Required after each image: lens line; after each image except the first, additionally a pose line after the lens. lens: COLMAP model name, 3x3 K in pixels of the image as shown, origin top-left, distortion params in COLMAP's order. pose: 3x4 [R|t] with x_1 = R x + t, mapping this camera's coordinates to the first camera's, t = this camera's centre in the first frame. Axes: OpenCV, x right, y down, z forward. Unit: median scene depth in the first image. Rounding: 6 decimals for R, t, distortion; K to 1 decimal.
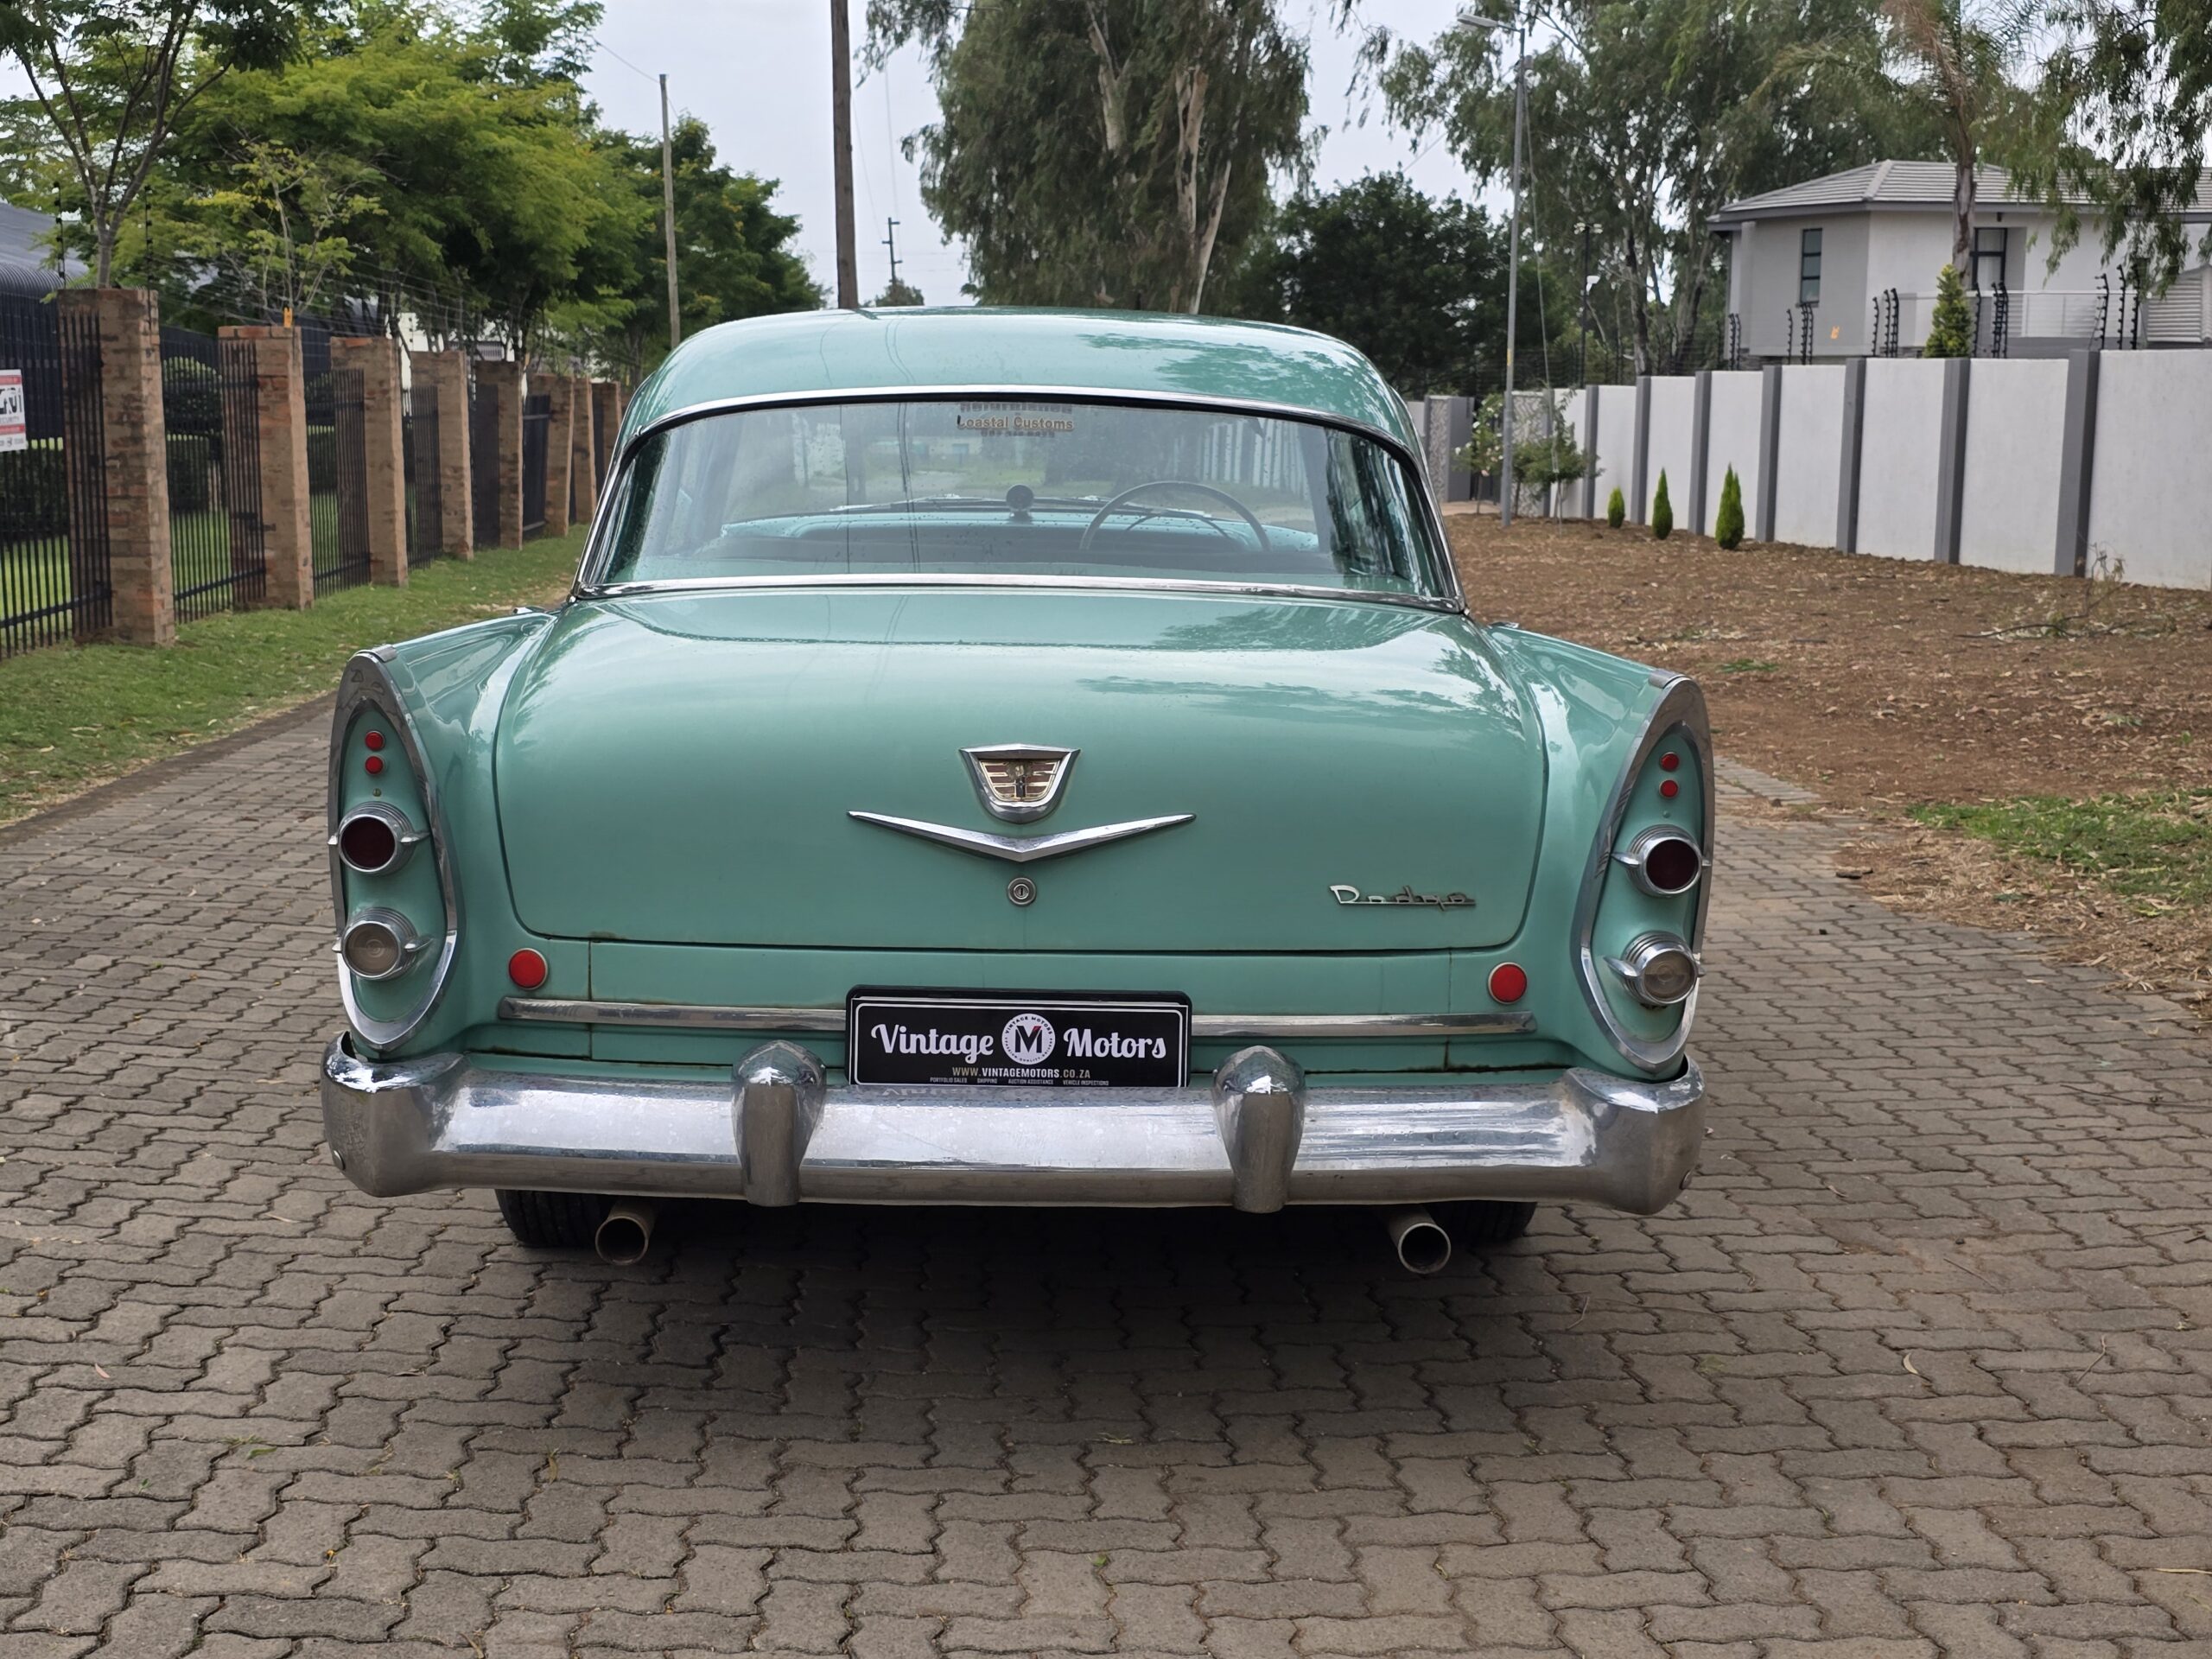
lens RADIAL K [[2975.1, 0, 1103.3], [0, 2975.1, 813.3], [0, 0, 1]] dist [0.203416, -0.658700]
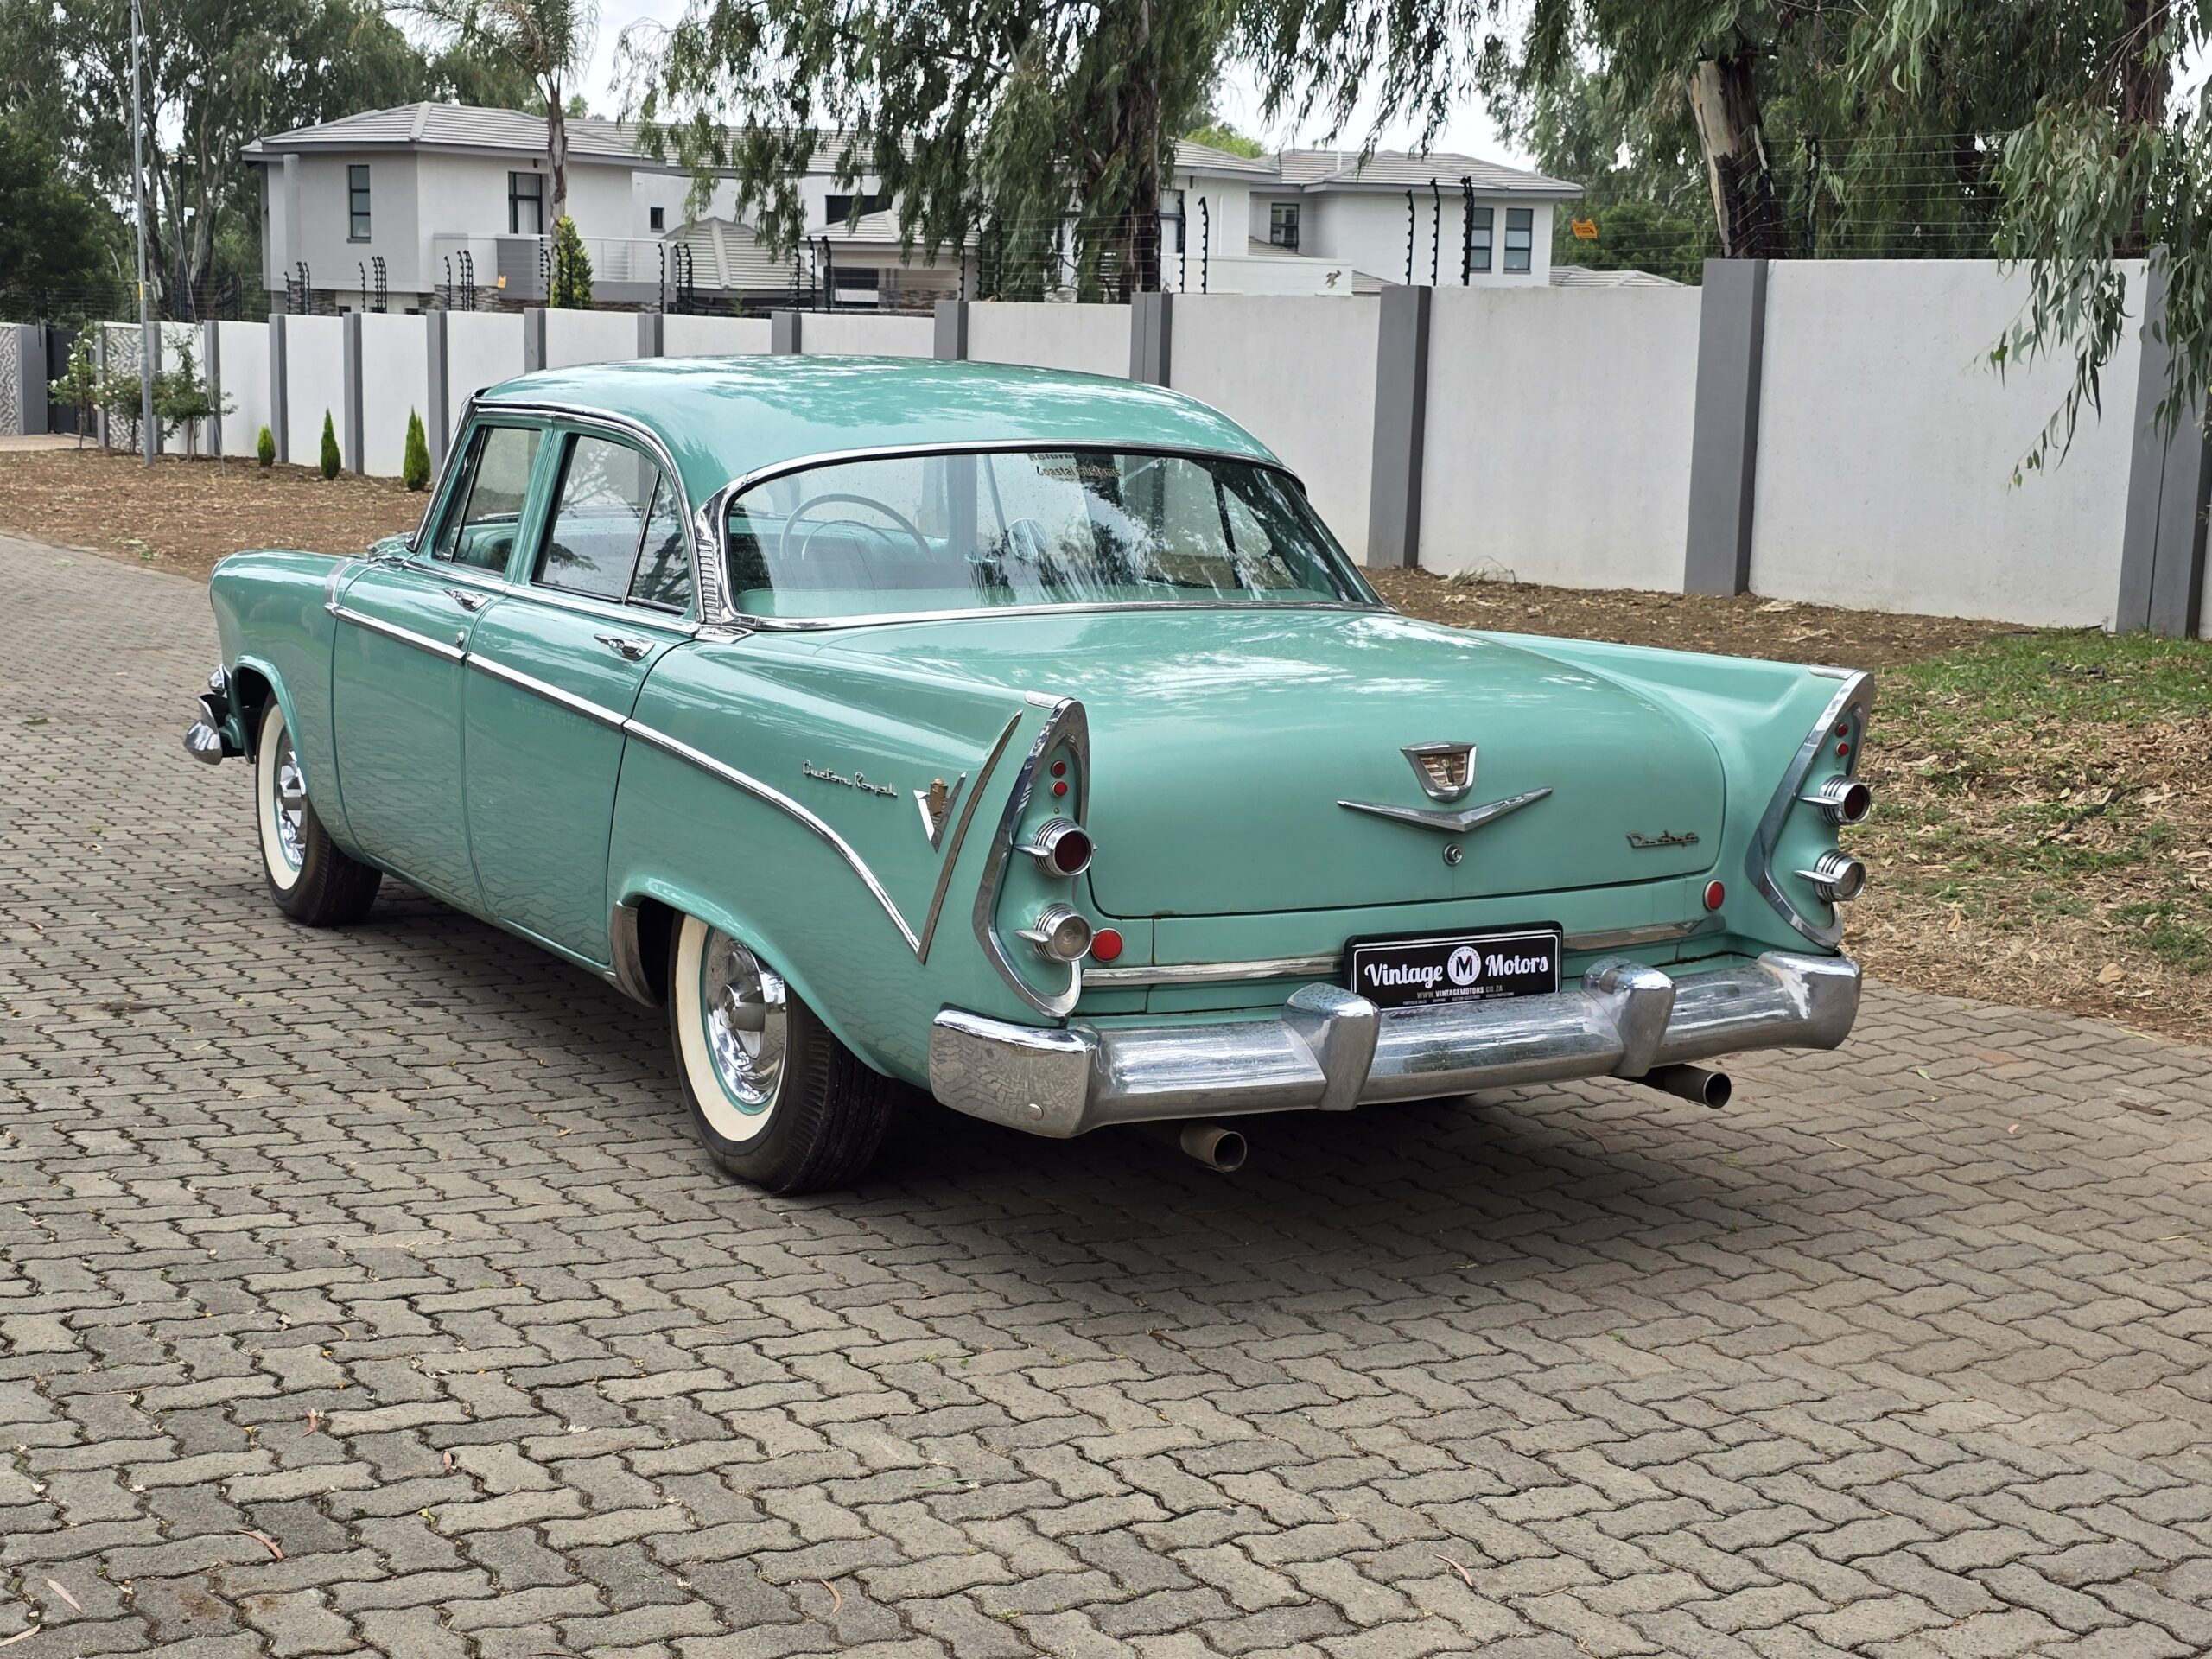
lens RADIAL K [[2975.1, 0, 1103.3], [0, 2975.1, 813.3], [0, 0, 1]] dist [0.203416, -0.658700]
pose [[0.867877, -0.064626, 0.492557, -0.680374], [0.051993, 0.997873, 0.039315, -0.043228], [-0.494051, -0.008510, 0.869391, -0.053961]]
